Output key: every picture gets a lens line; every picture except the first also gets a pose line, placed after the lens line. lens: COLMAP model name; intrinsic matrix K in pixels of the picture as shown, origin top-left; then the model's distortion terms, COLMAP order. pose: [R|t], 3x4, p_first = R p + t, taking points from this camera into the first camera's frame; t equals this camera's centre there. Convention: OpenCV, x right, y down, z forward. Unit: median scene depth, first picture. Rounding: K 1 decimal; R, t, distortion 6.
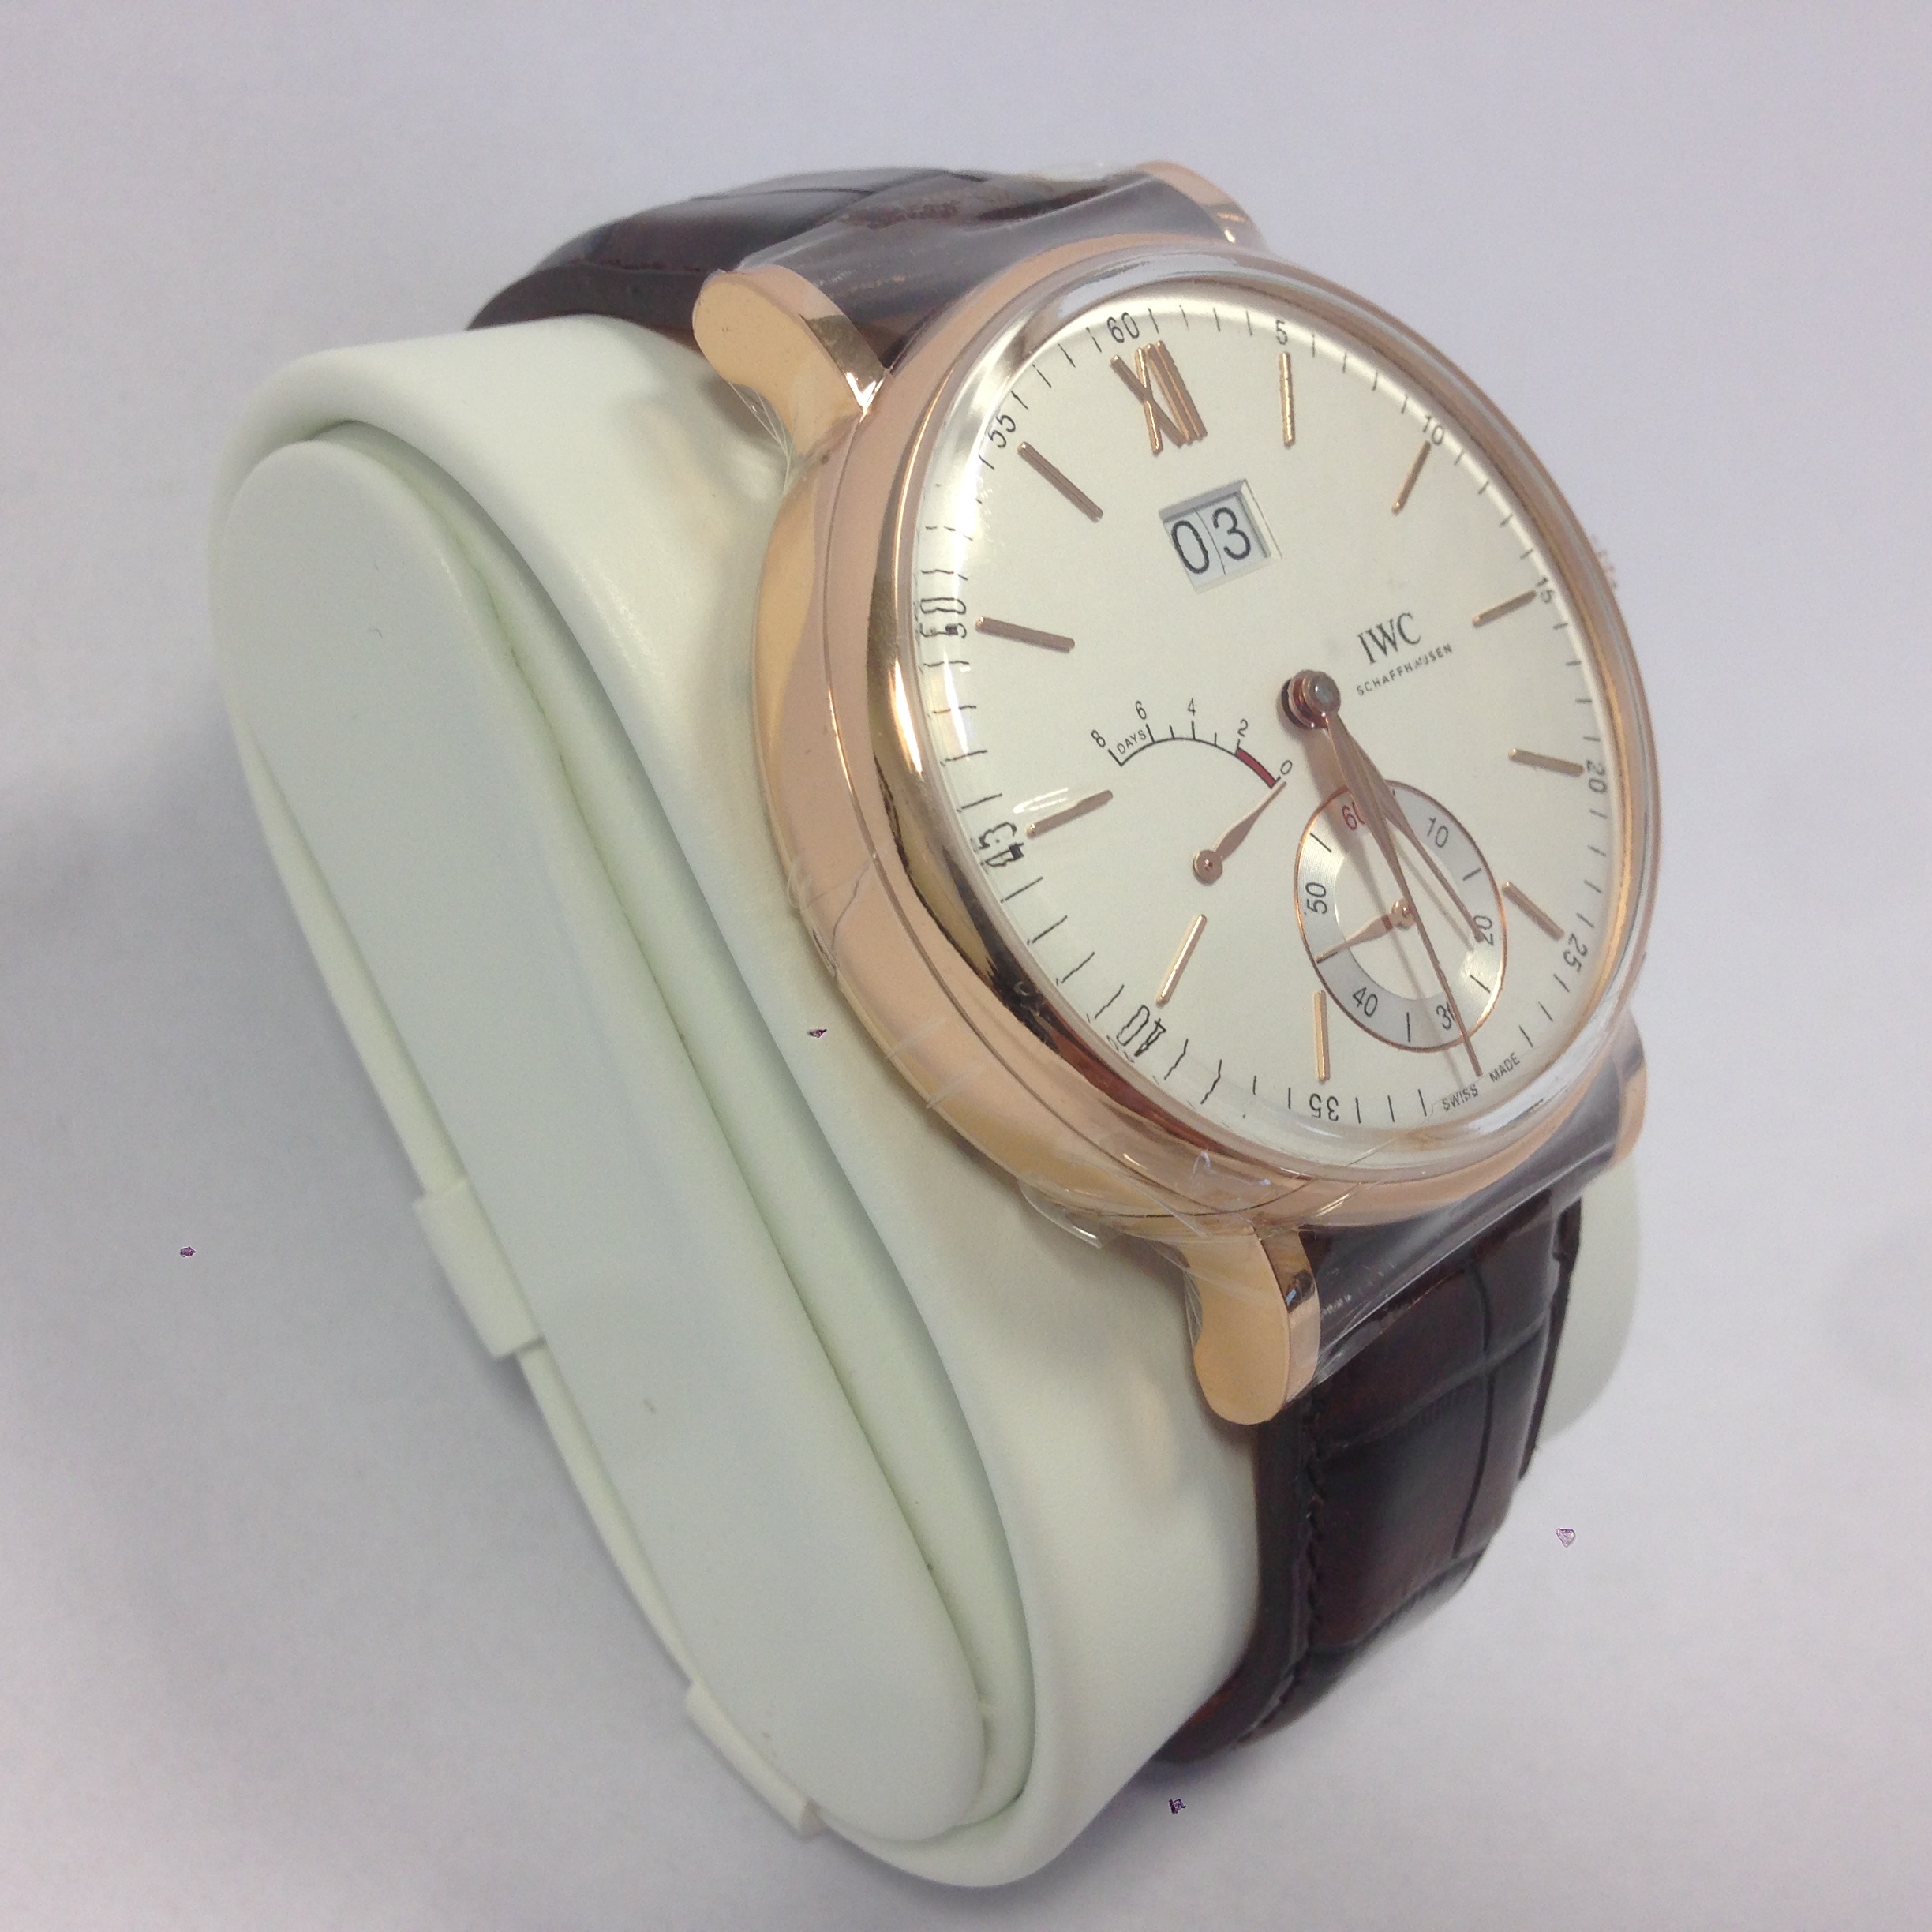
lens RADIAL K [[2515.7, 0, 962.6], [0, 2515.7, 1004.8], [0, 0, 1]] dist [-0.004616, 0.069849]
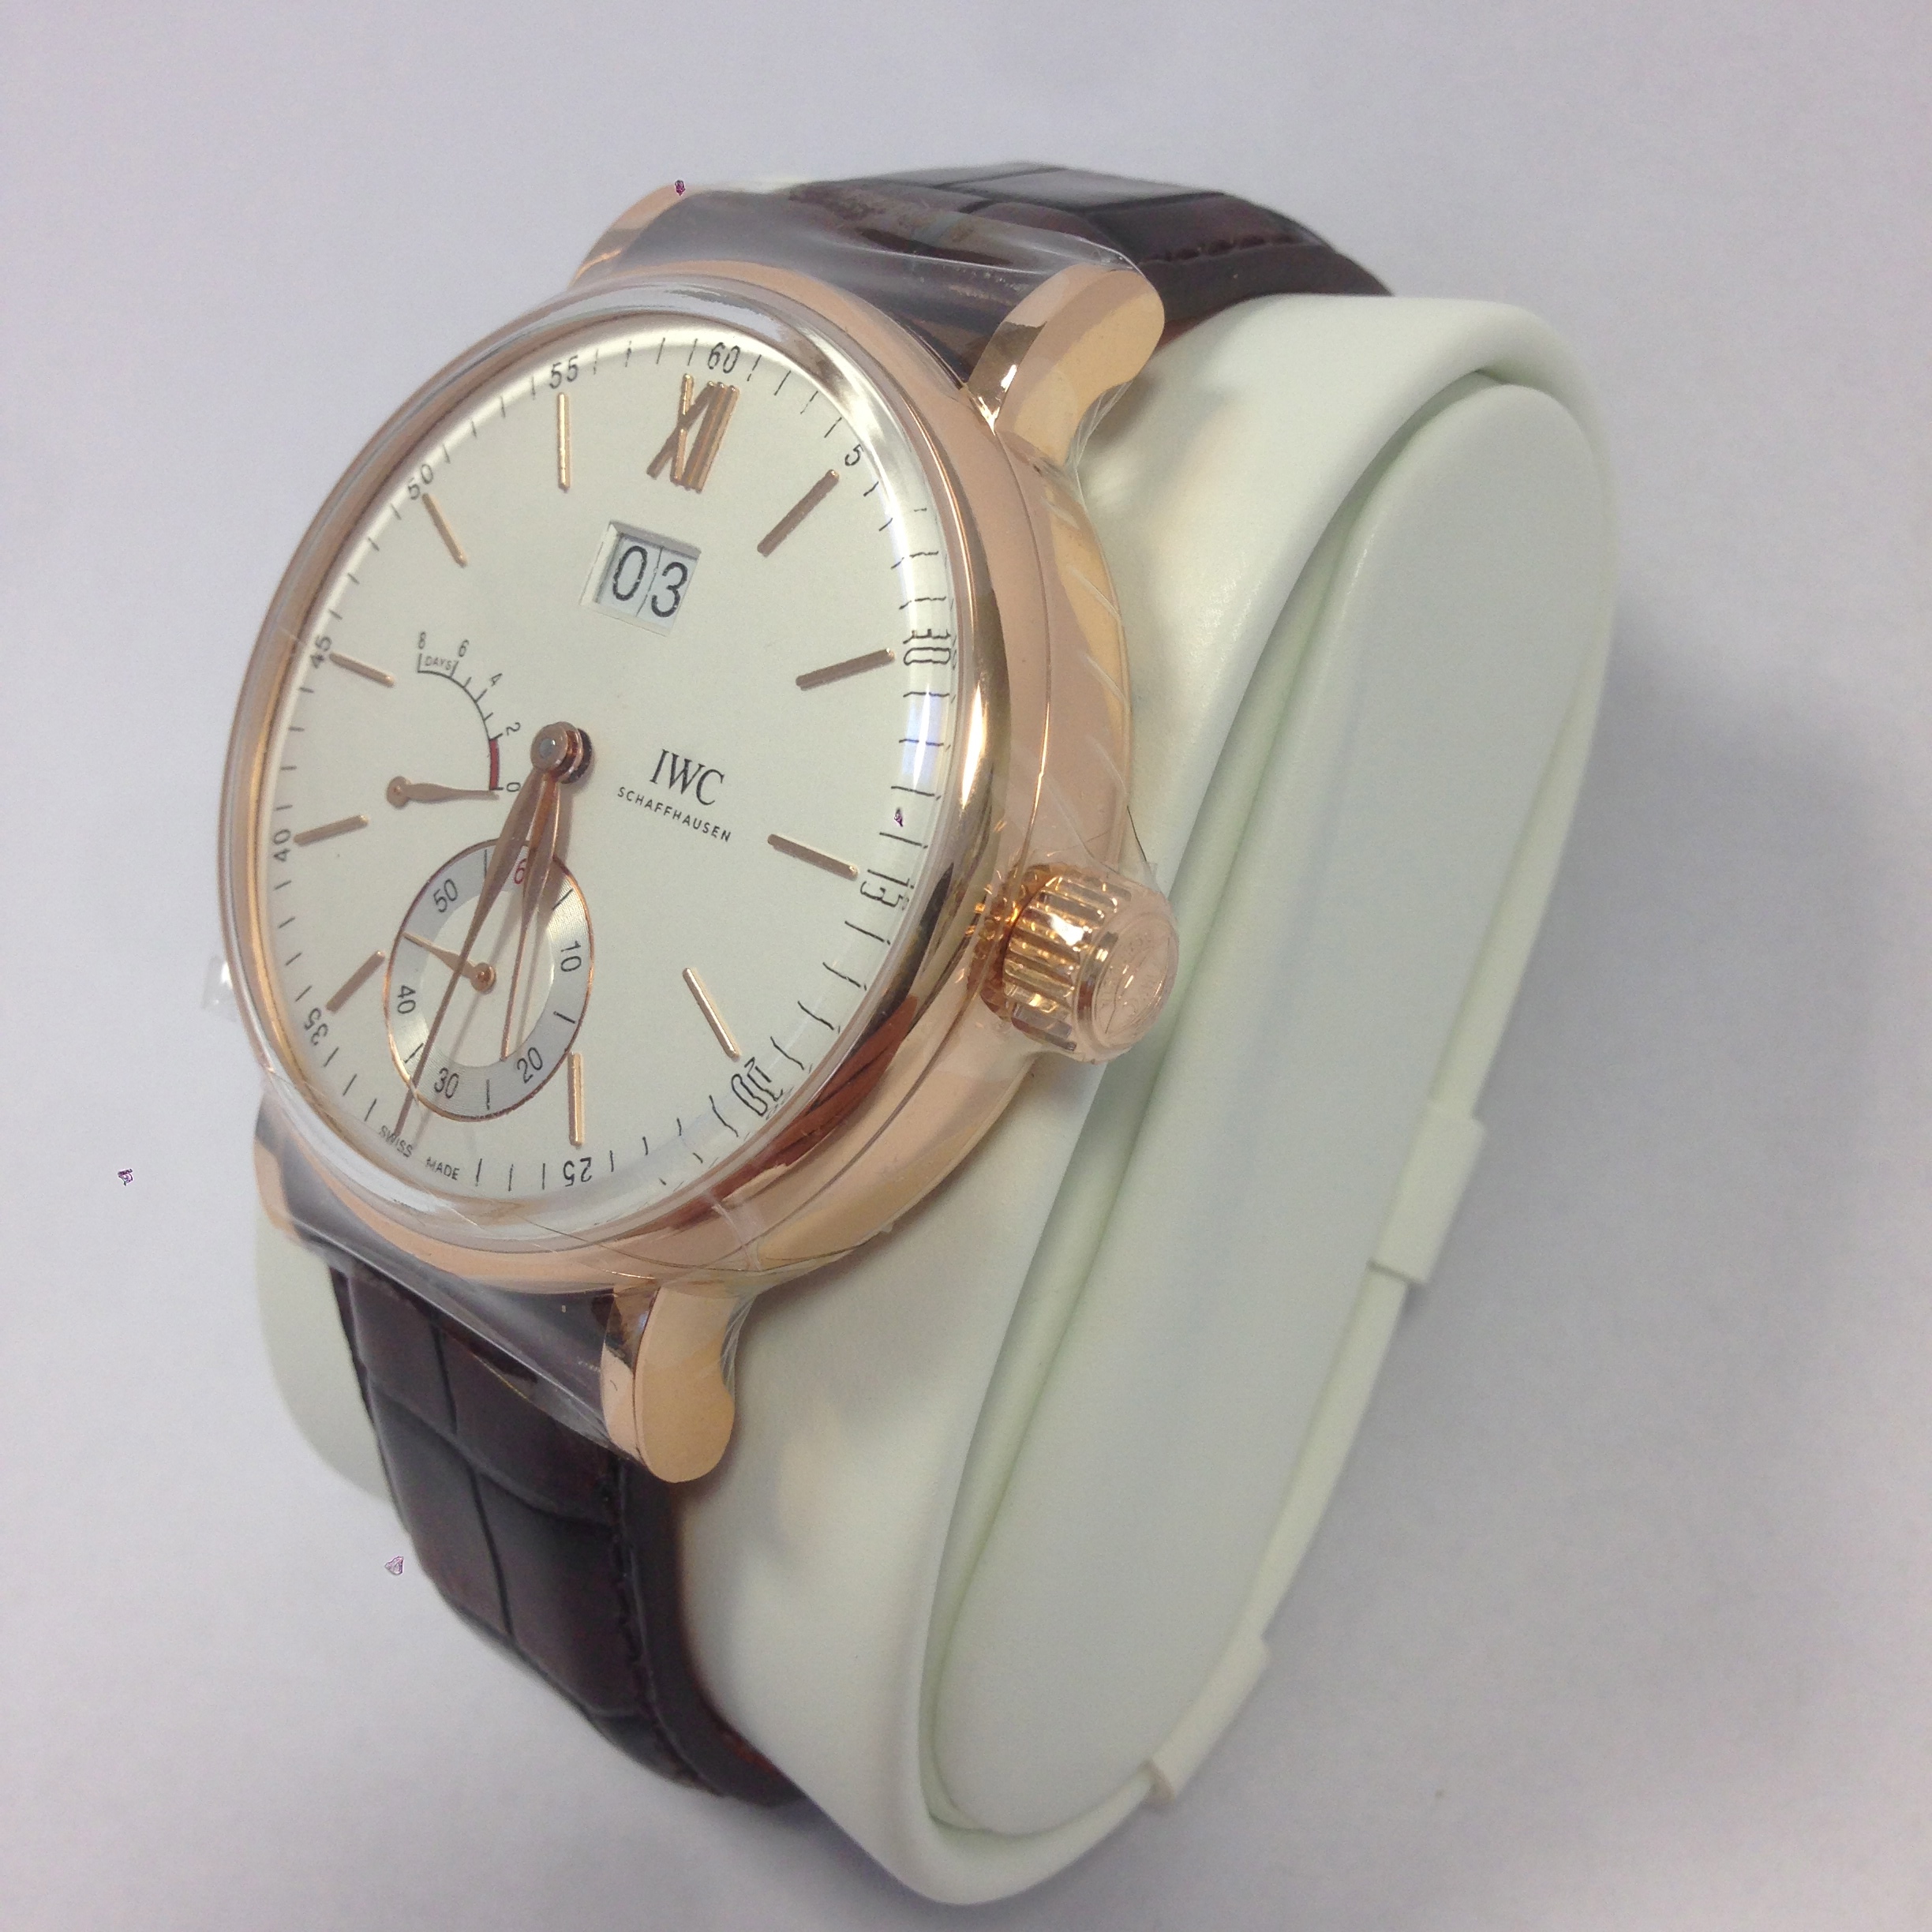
lens RADIAL K [[2515.7, 0, 962.6], [0, 2515.7, 1004.8], [0, 0, 1]] dist [-0.004616, 0.069849]
pose [[0.081440, 0.550361, -0.830946, 1.017330], [-0.482195, 0.751406, 0.450420, -0.563176], [0.872270, 0.363996, 0.326576, 0.851459]]
